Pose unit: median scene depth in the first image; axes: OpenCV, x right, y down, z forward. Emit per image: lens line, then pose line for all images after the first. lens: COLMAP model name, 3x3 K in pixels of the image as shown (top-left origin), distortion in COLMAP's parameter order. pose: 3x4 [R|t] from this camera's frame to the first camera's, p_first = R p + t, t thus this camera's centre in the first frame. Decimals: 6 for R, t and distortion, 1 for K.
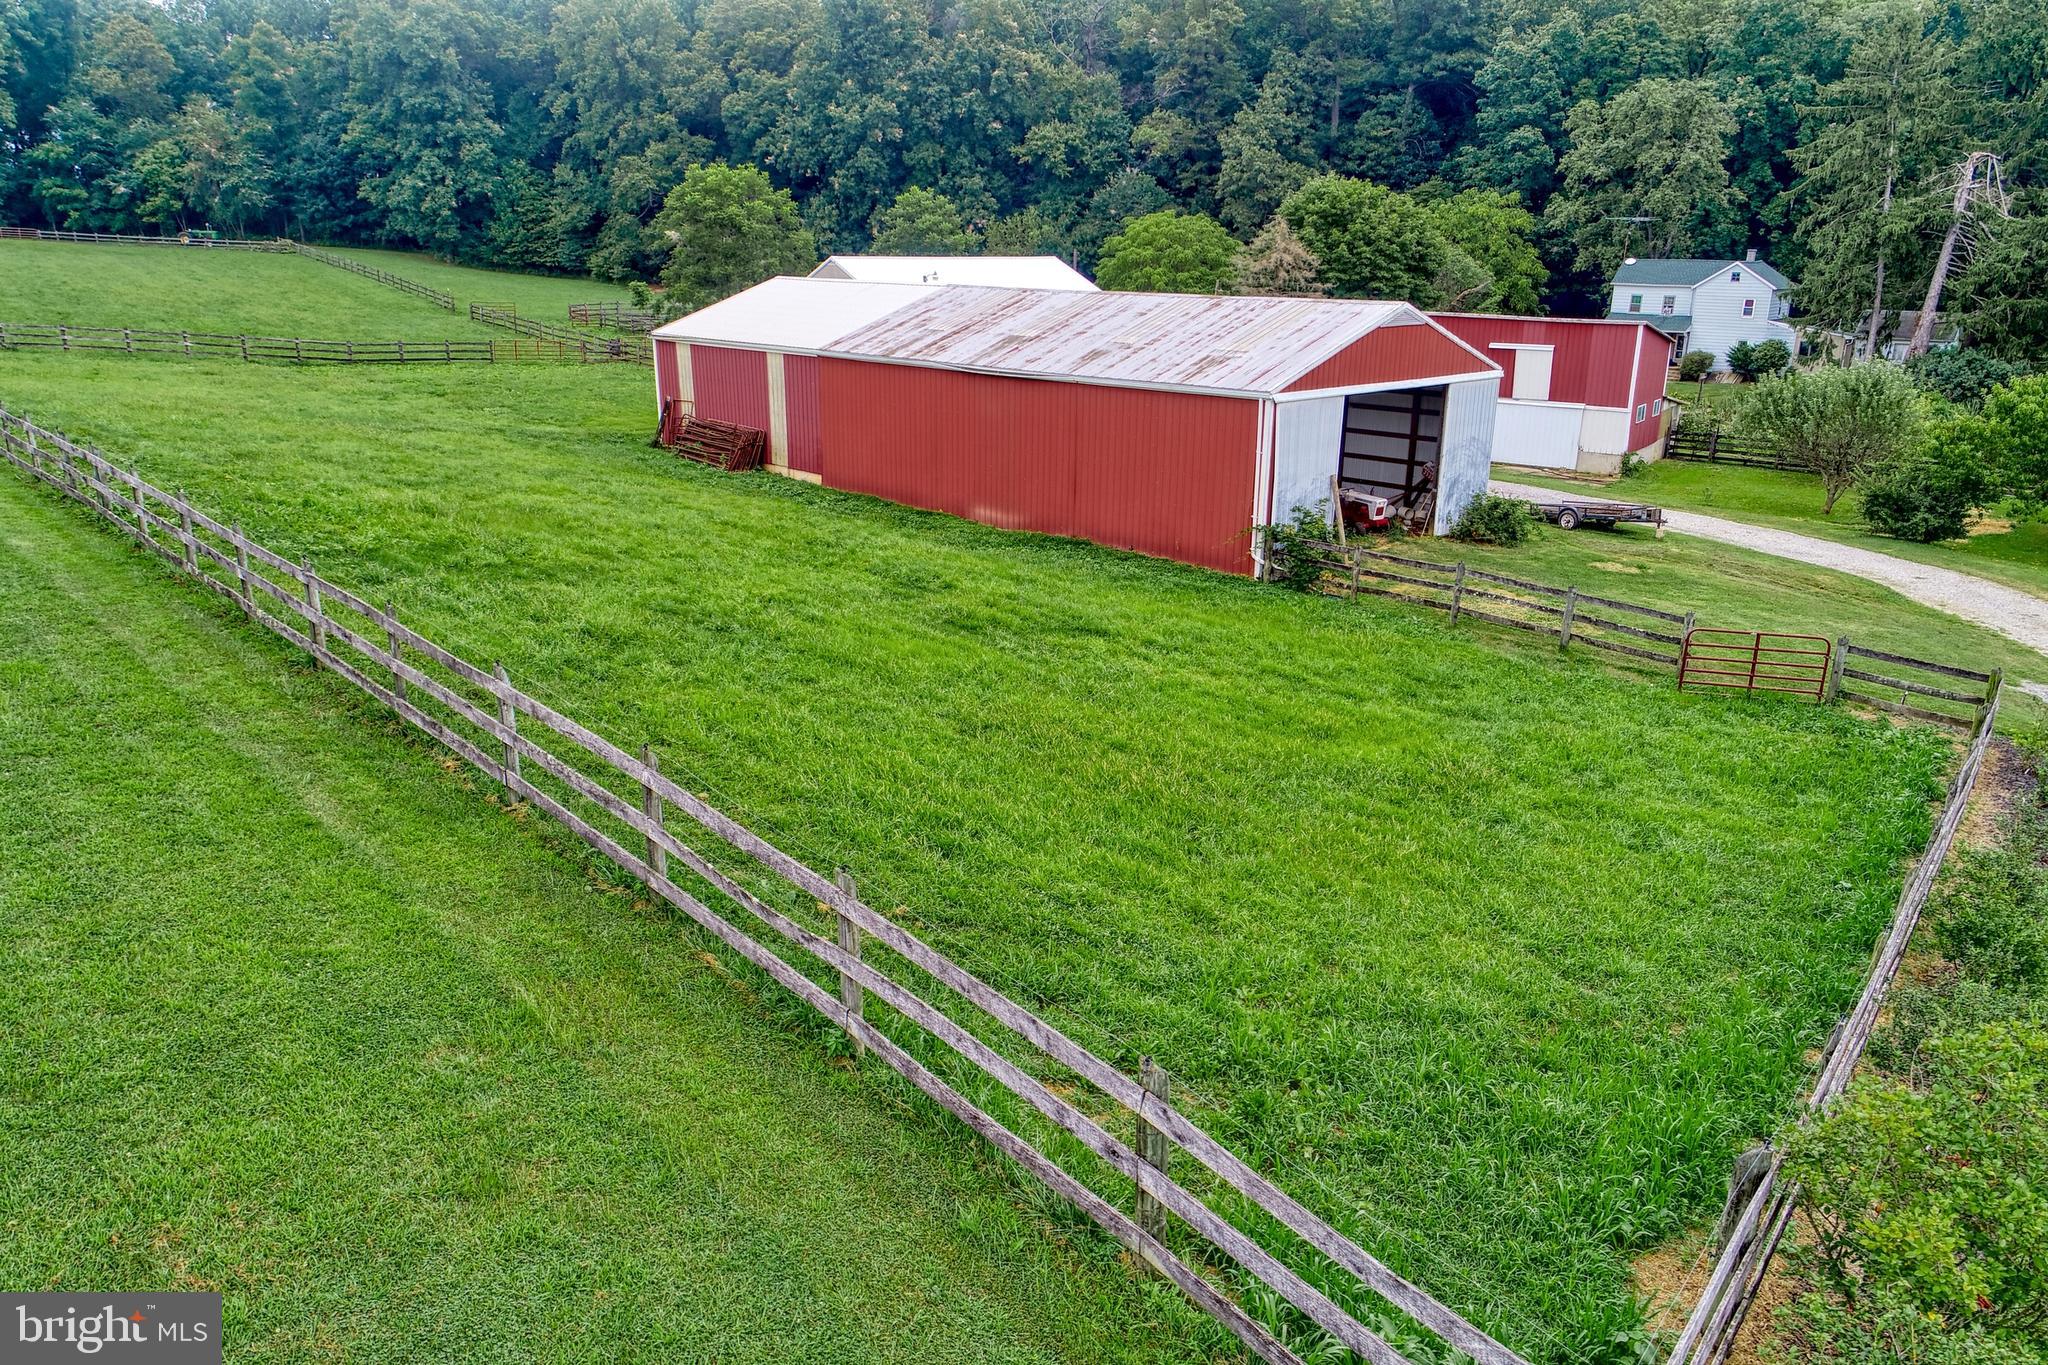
lens RADIAL K [[1370.0, 0, 1024.8], [0, 1370.0, 690.9], [0, 0, 1]] dist [-0.000164, 0.000078]
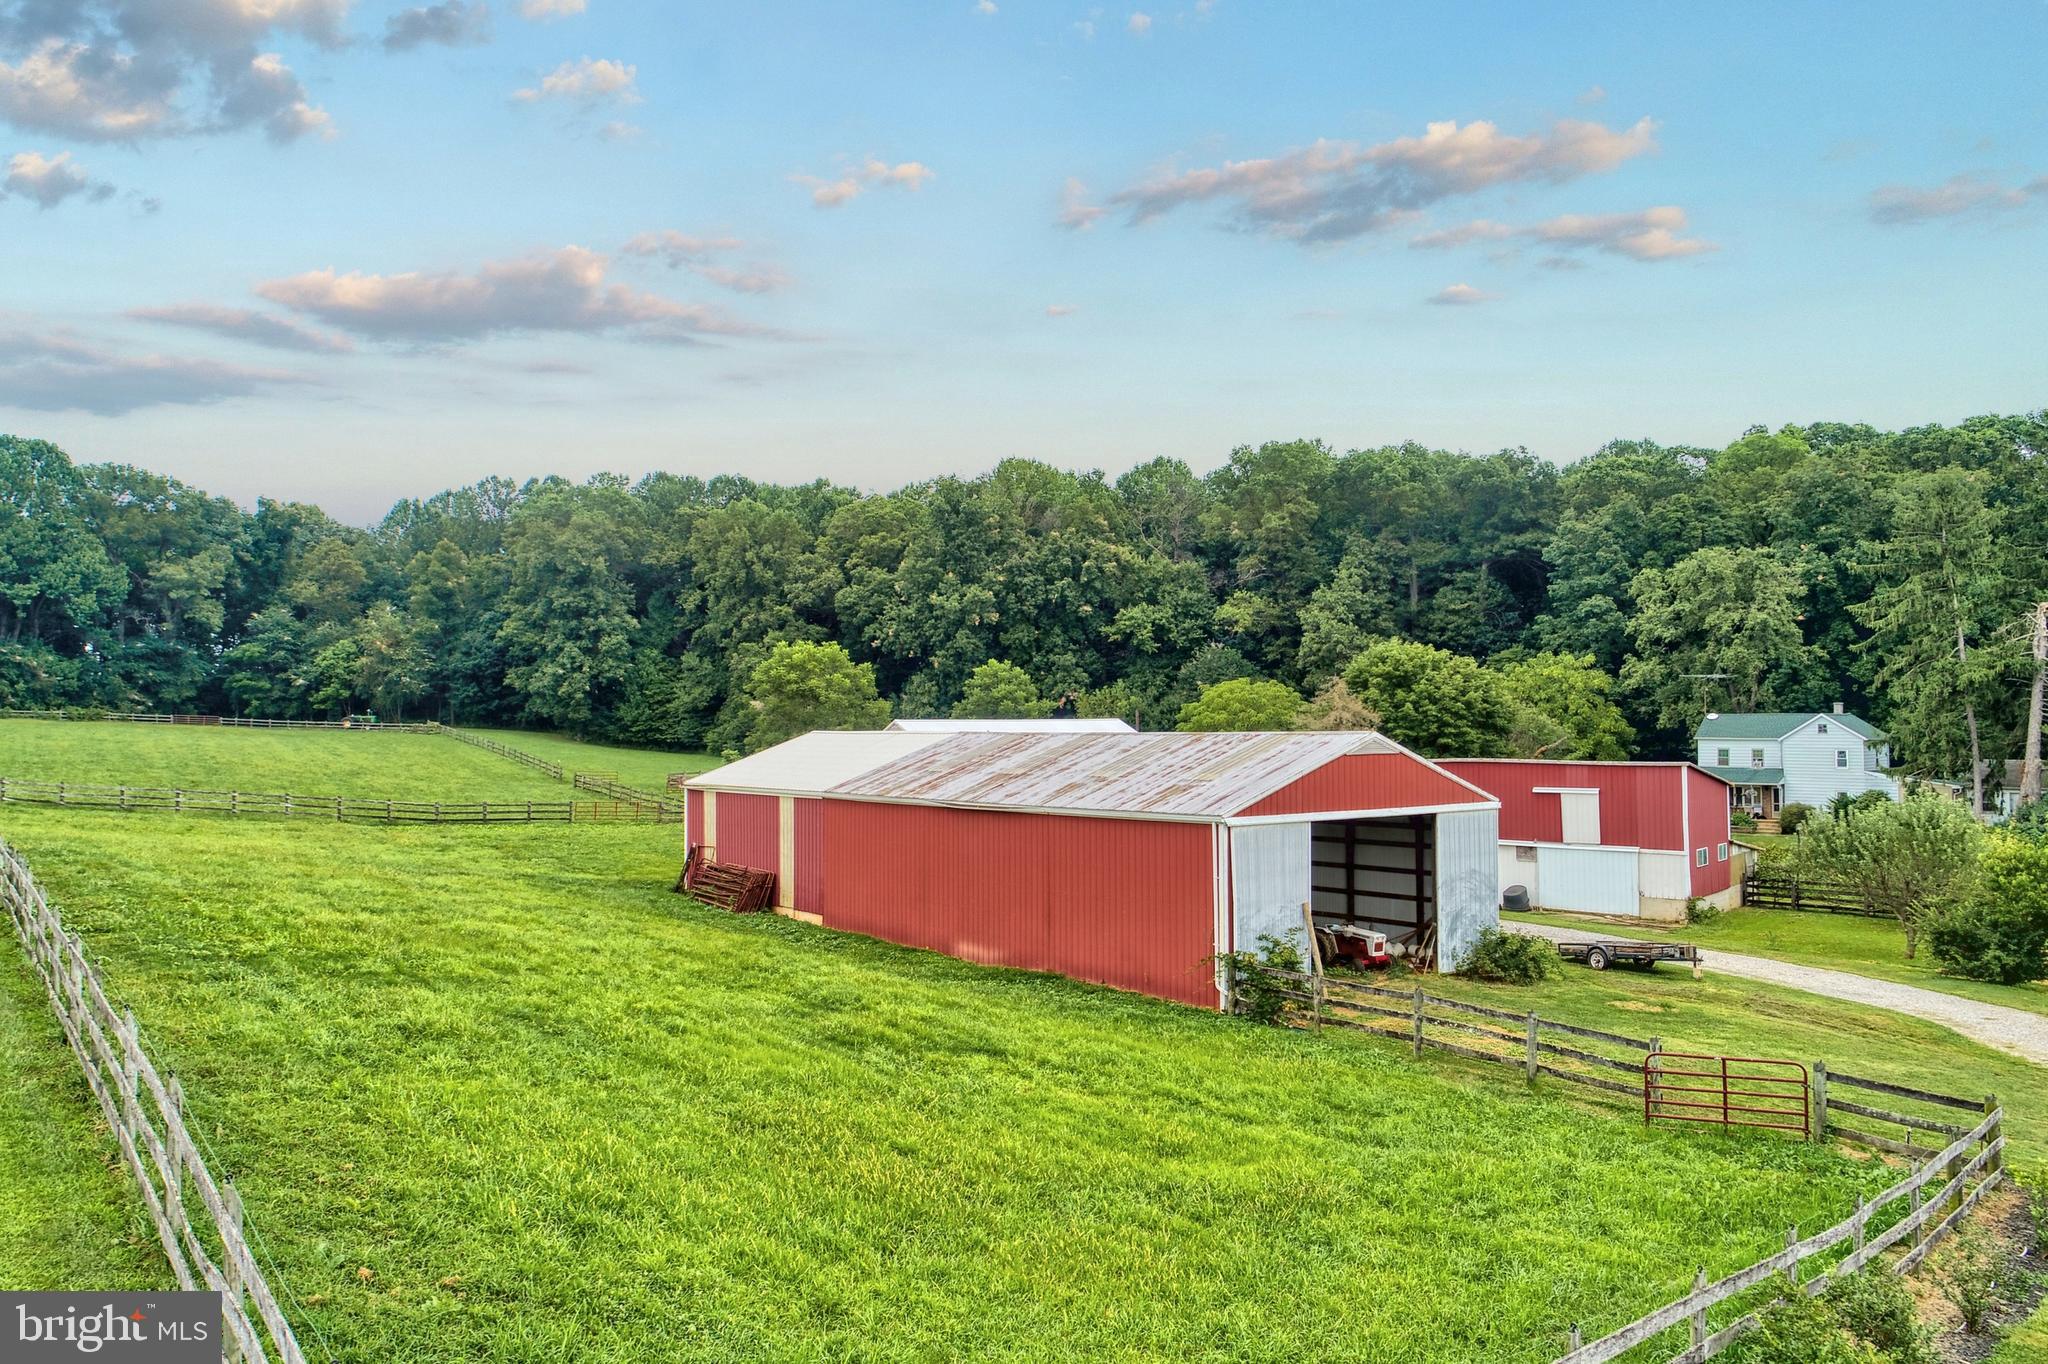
lens RADIAL K [[1396.3, 0, 1023.7], [0, 1396.3, 692.9], [0, 0, 1]] dist [0.000493, -0.002378]
pose [[0.995241, -0.017084, -0.095934, 0.042722], [-0.015839, 0.943059, -0.332249, 0.010714], [0.096147, 0.332188, 0.938300, 0.005050]]
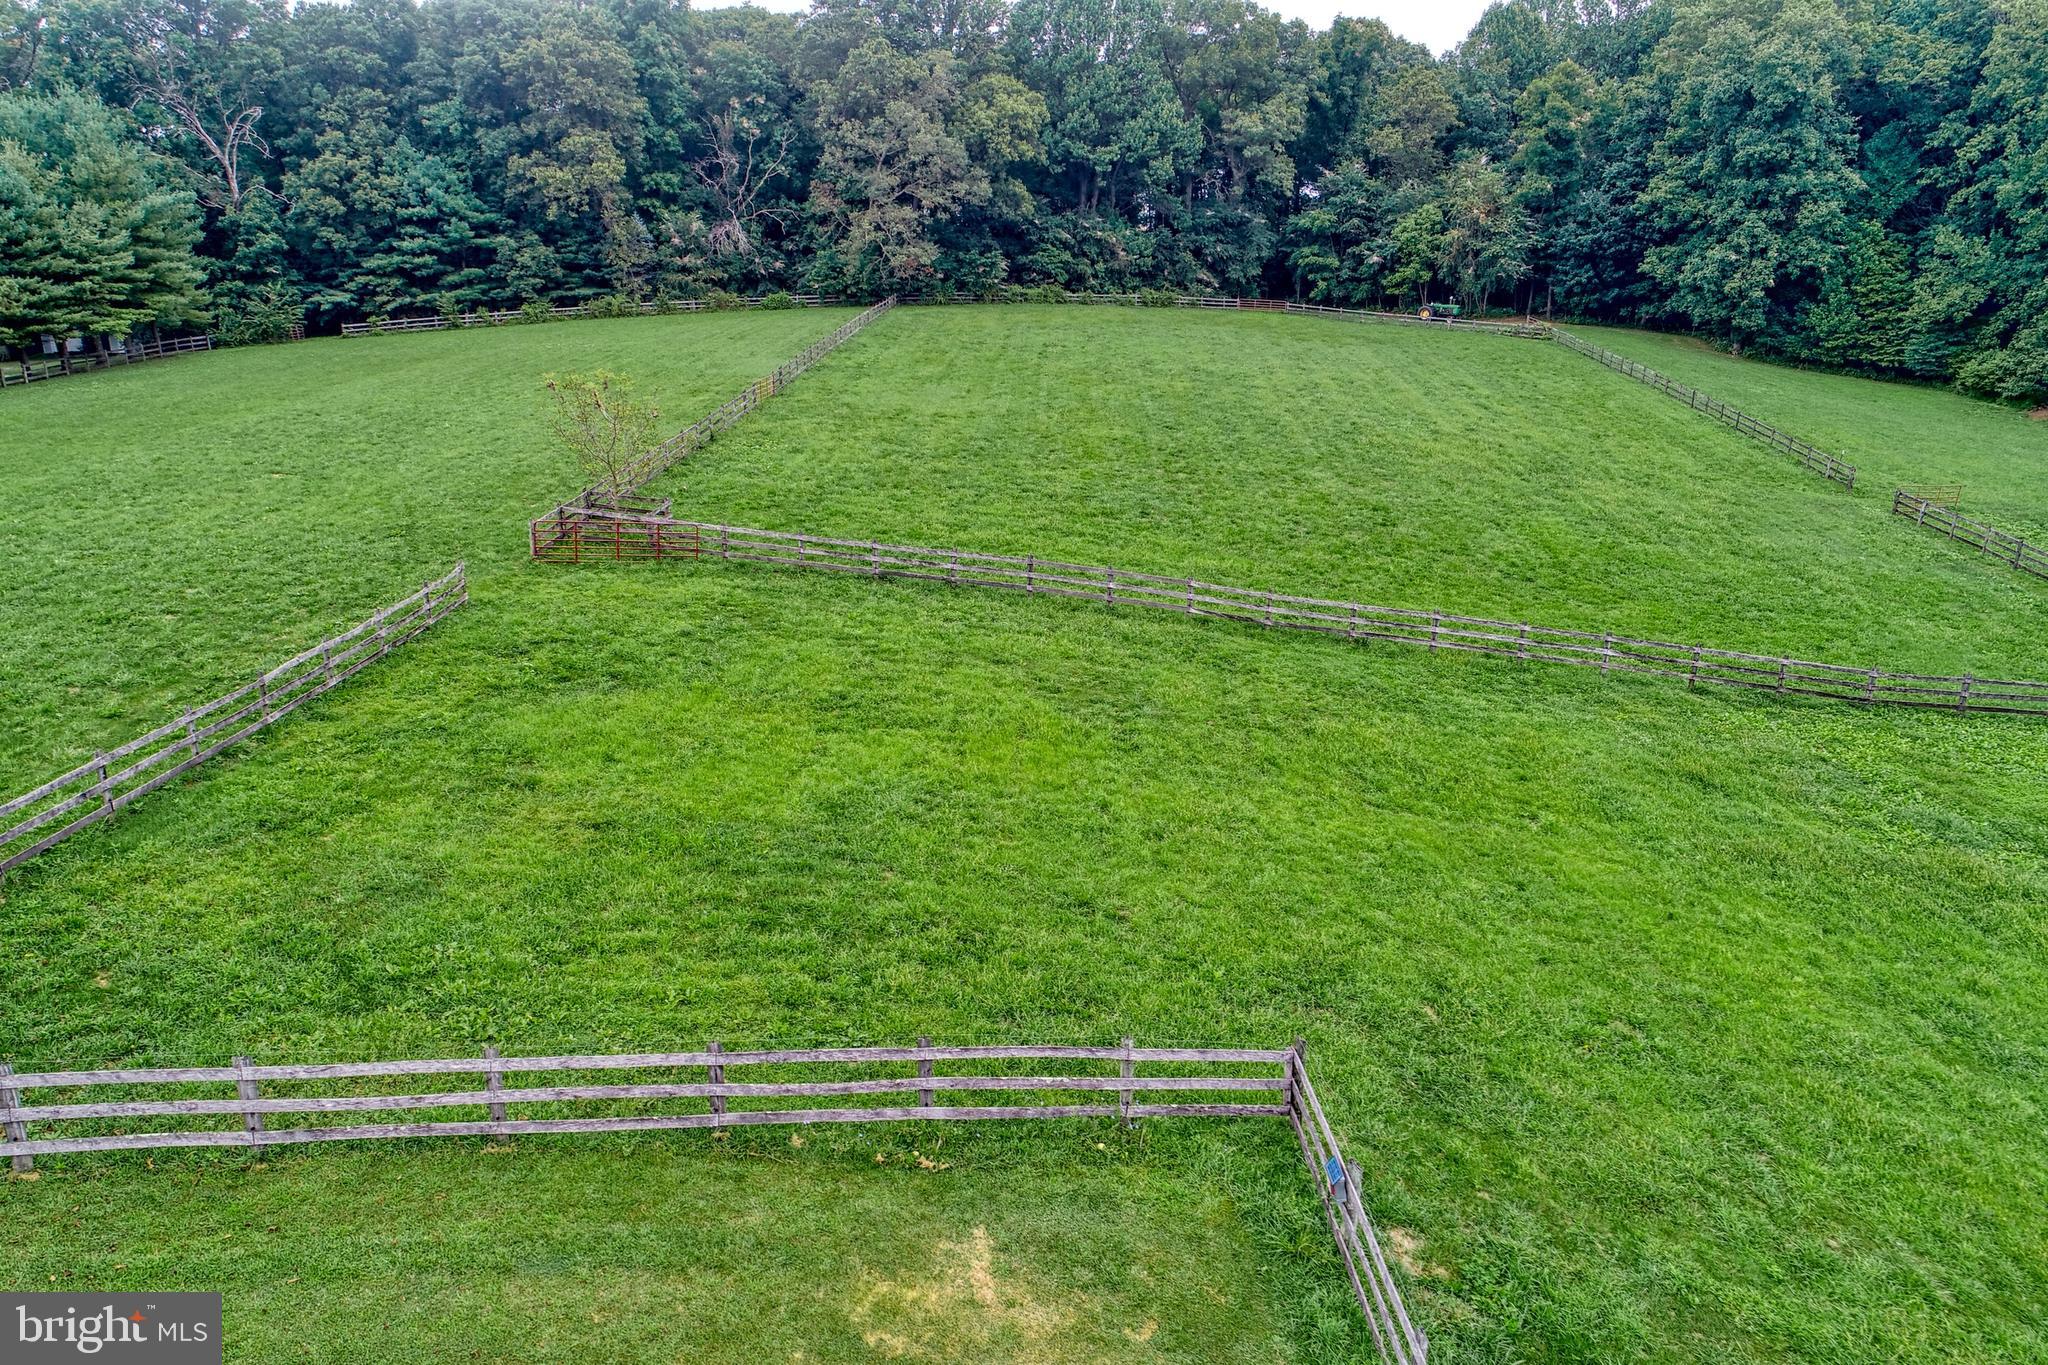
lens RADIAL K [[1370.0, 0, 1024.8], [0, 1370.0, 690.9], [0, 0, 1]] dist [-0.000164, 0.000078]
pose [[0.741057, 0.206569, -0.638877, -0.277089], [-0.209325, 0.975155, 0.072495, -0.150347], [0.637980, 0.080010, 0.765885, 0.254434]]
